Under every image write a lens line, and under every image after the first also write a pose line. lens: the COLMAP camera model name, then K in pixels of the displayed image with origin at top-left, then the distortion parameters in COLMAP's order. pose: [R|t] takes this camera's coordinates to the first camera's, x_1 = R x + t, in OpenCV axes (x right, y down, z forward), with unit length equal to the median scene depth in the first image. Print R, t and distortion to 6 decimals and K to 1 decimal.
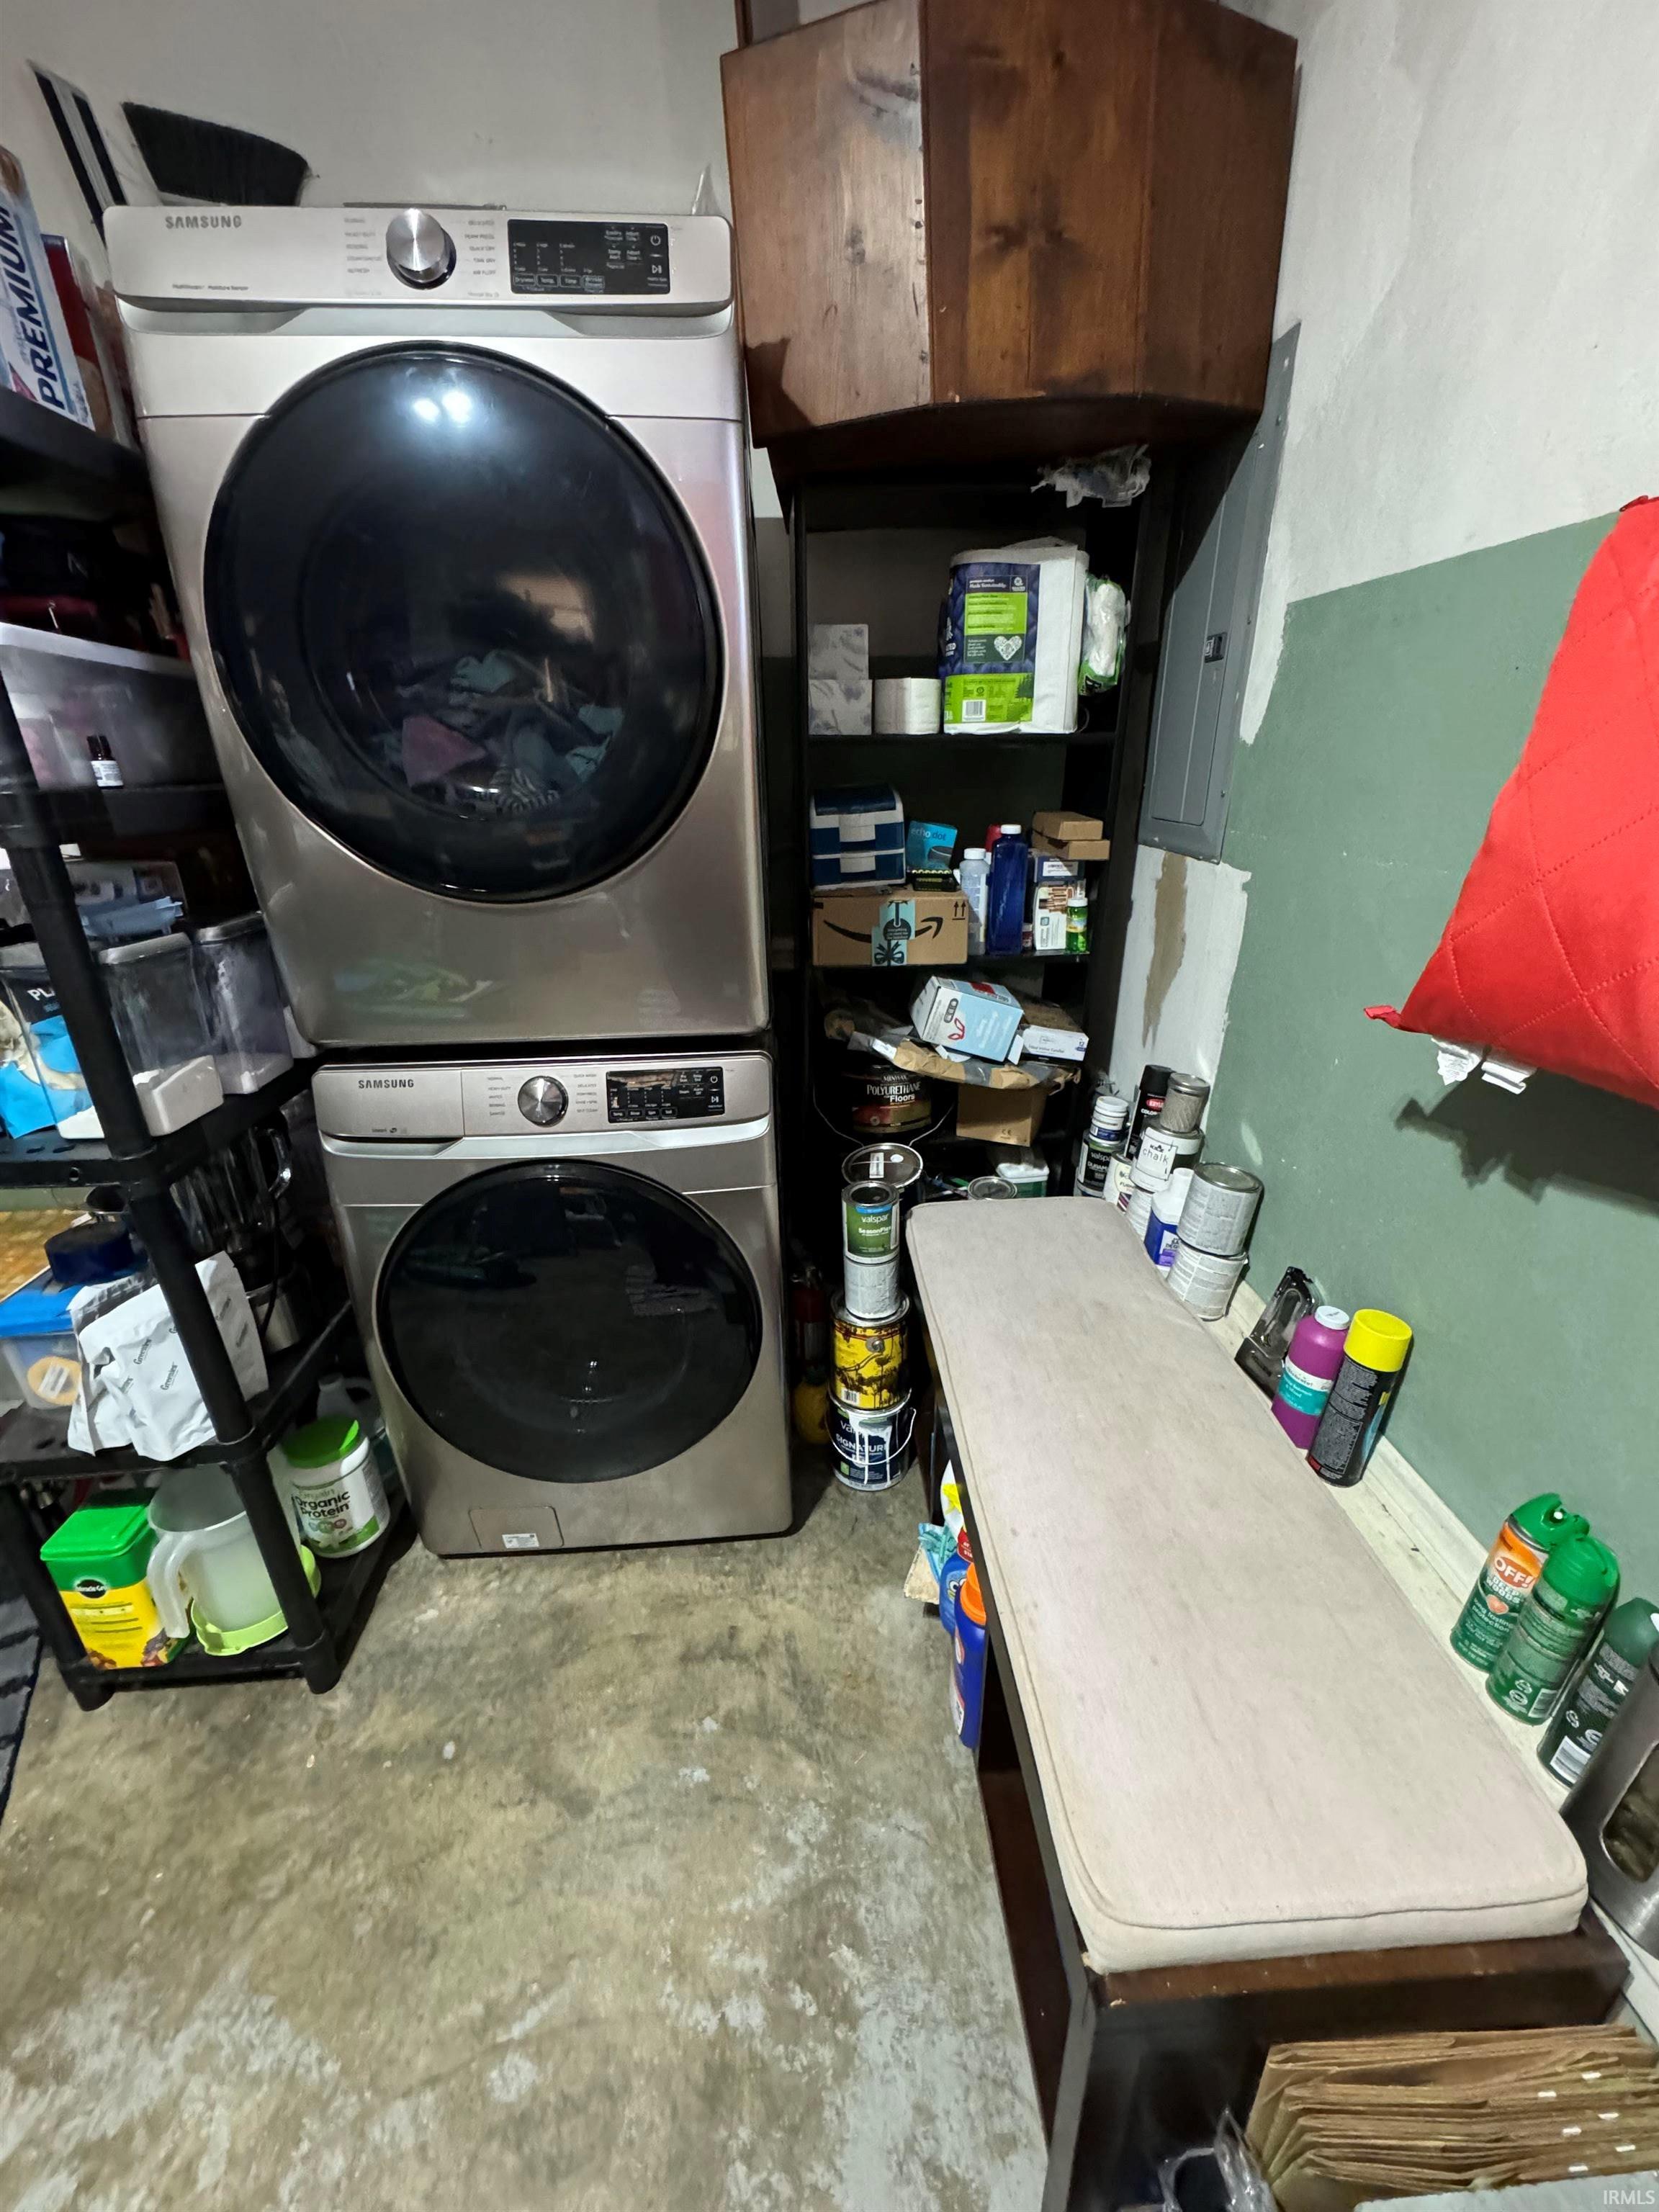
lens RADIAL K [[881.7, 0, 829.5], [0, 881.7, 1106.0], [0, 0, 1]] dist [-0.002532, 0.000941]
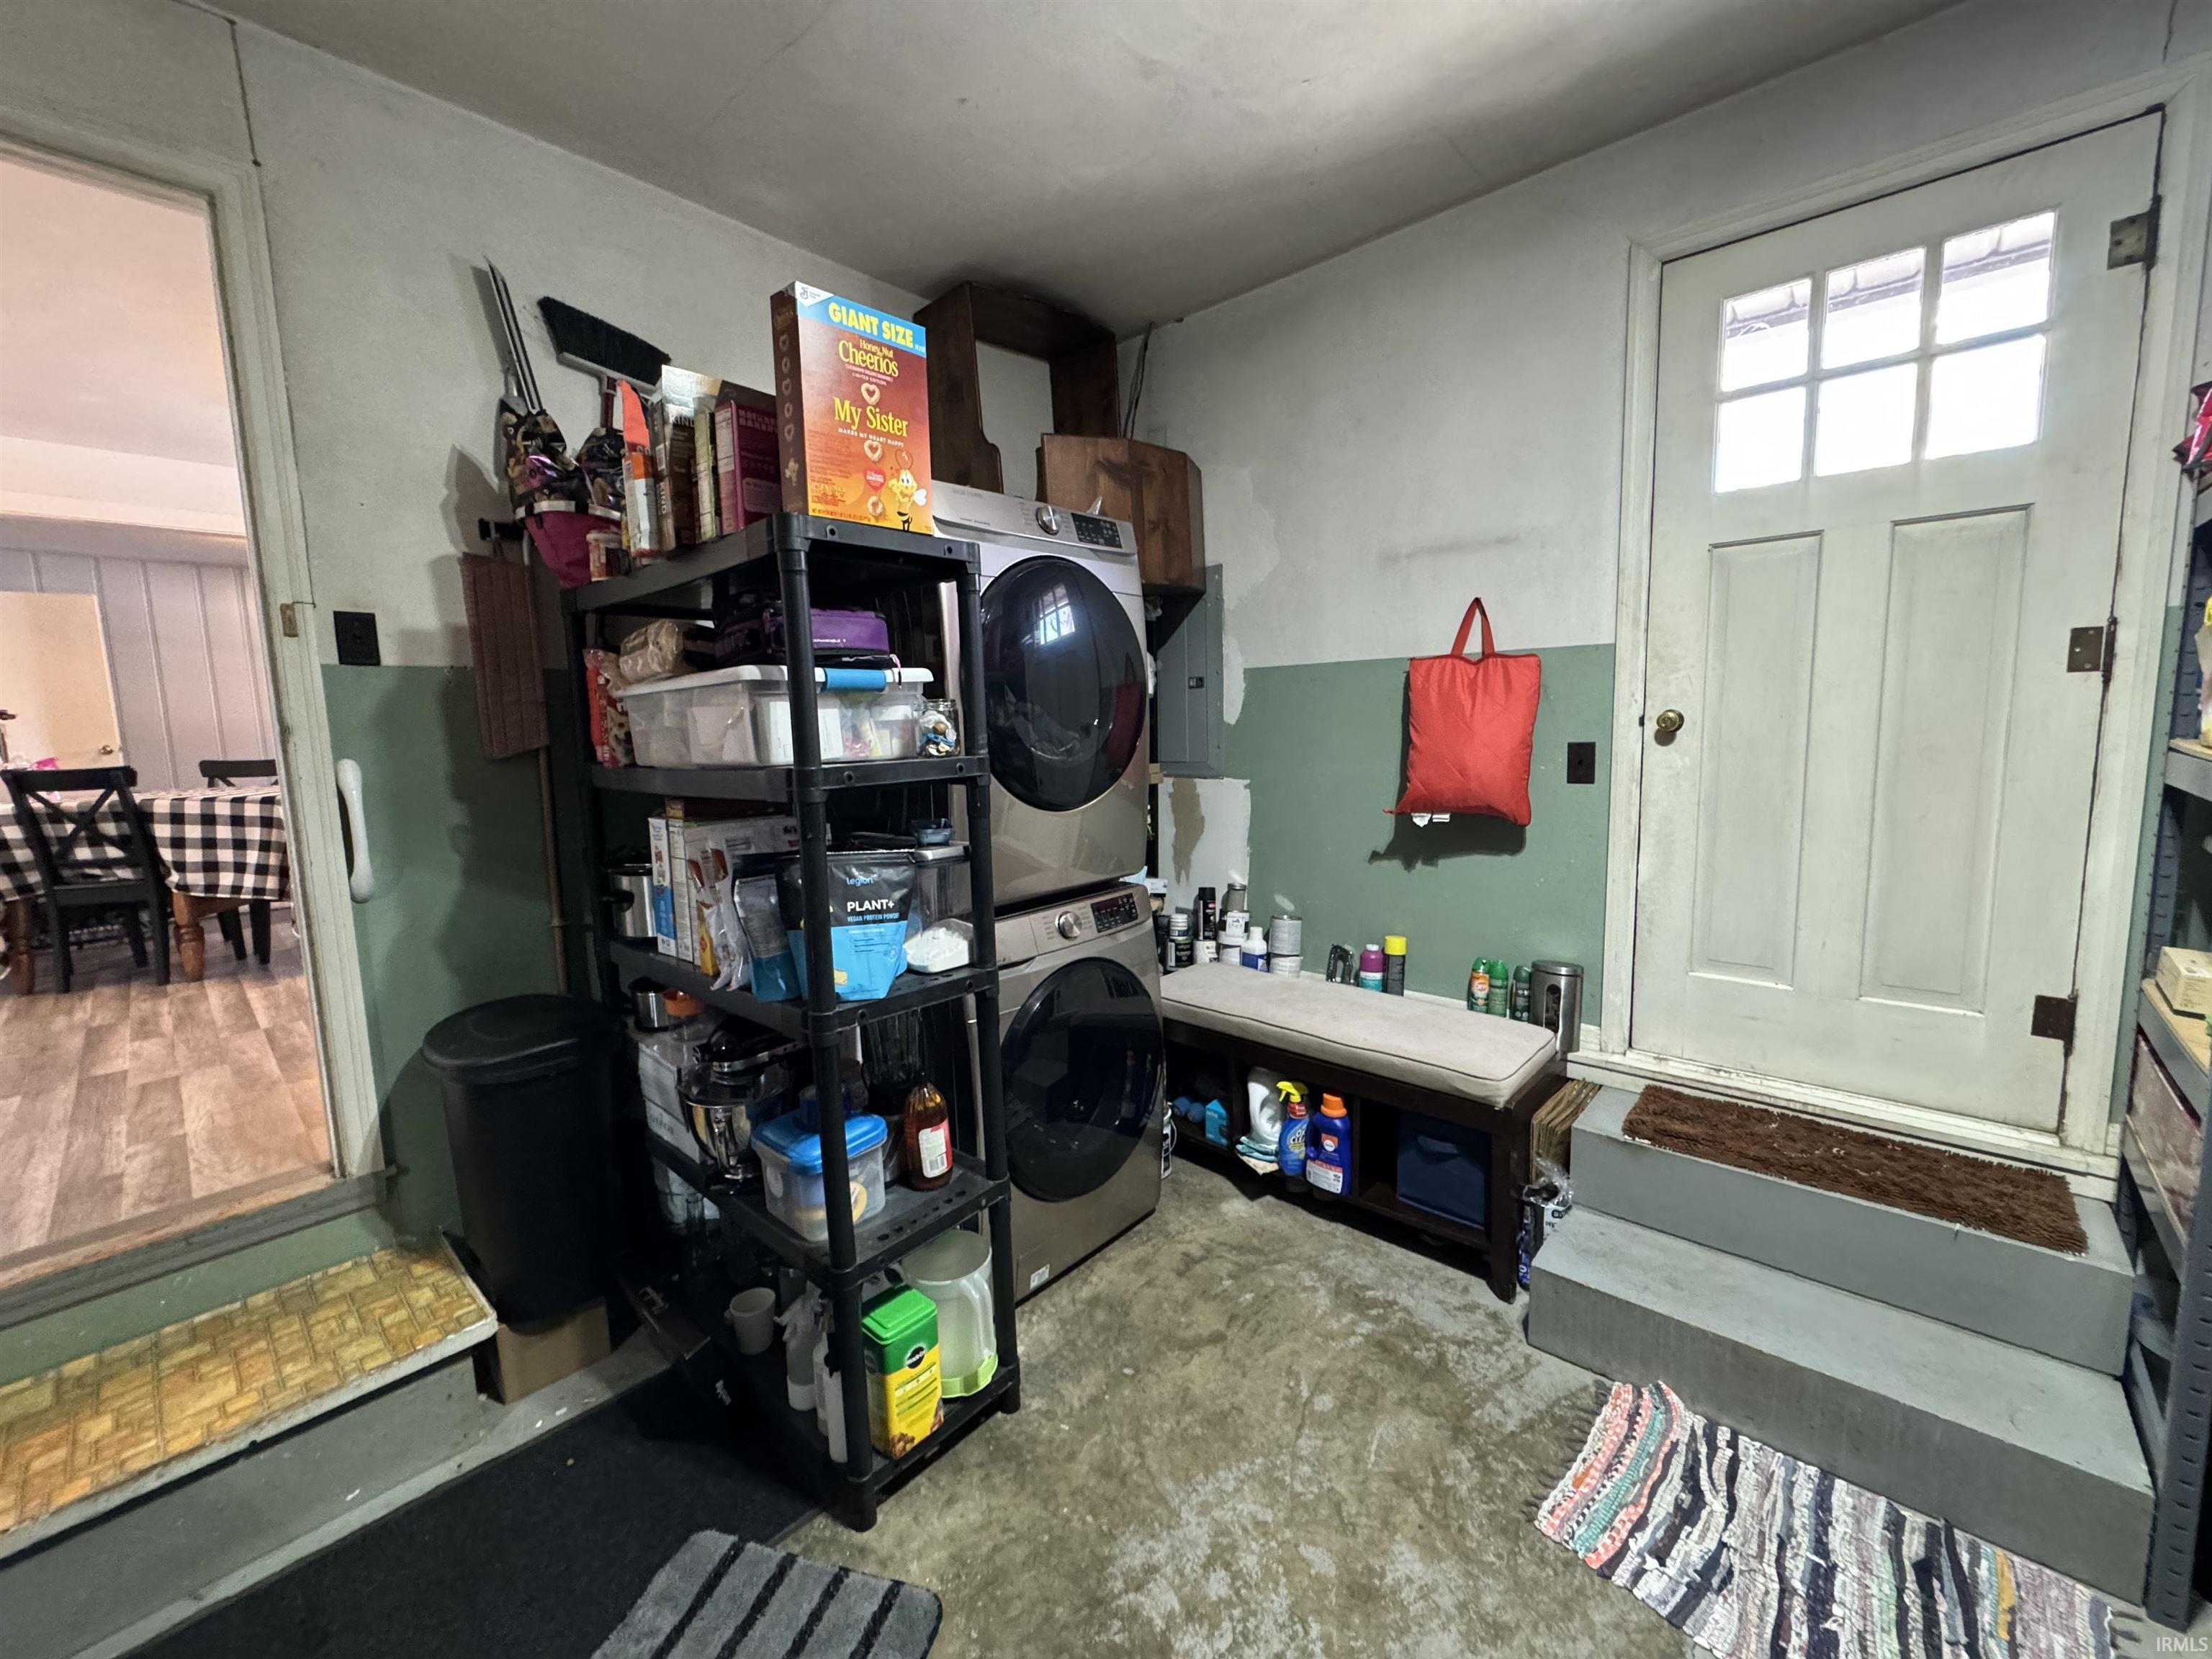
lens RADIAL K [[895.4, 0, 1092.8], [0, 895.4, 825.0], [0, 0, 1]] dist [-0.001544, 0.005786]
pose [[0.722691, -0.092340, 0.684975, -1.437886], [0.278754, 0.945801, -0.166601, 0.108337], [-0.632466, 0.311341, 0.709263, -0.304132]]
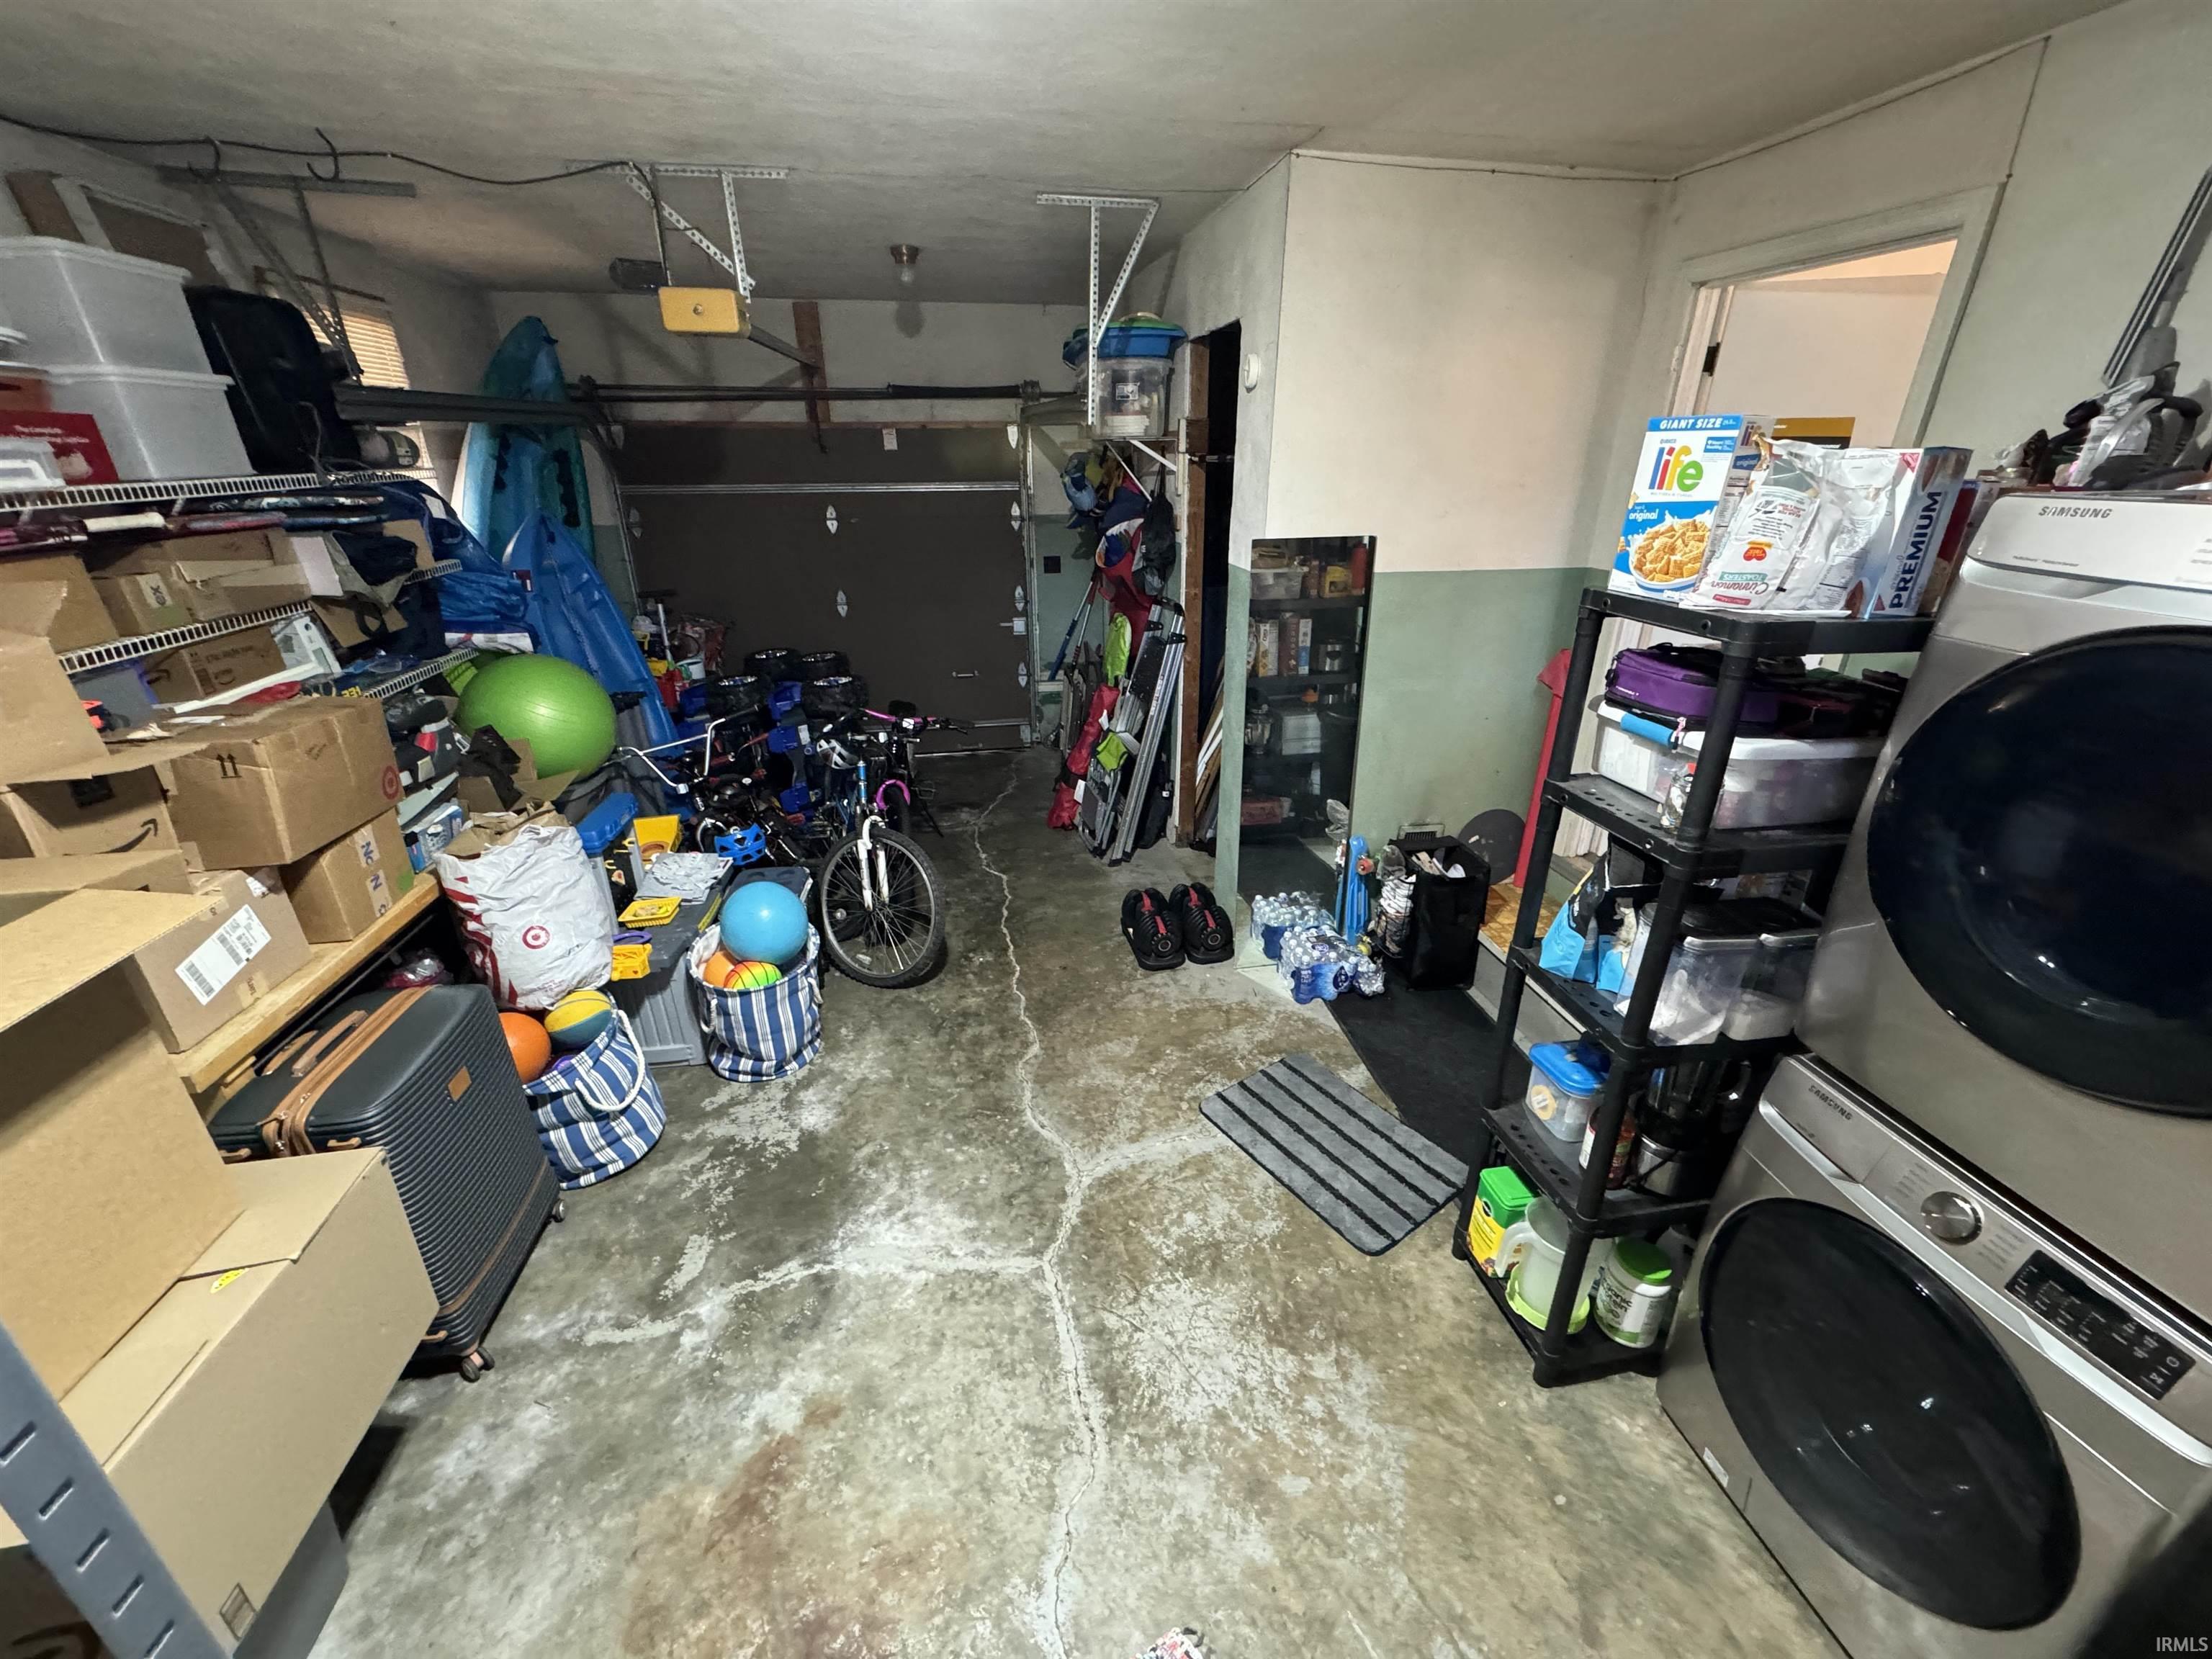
lens RADIAL K [[881.7, 0, 1107.7], [0, 881.7, 820.8], [0, 0, 1]] dist [-0.002532, 0.000941]
pose [[0.113959, 0.399779, -0.909500, 0.314175], [-0.374467, 0.865228, 0.333399, -0.379085], [0.920211, 0.302584, 0.248304, -0.311131]]
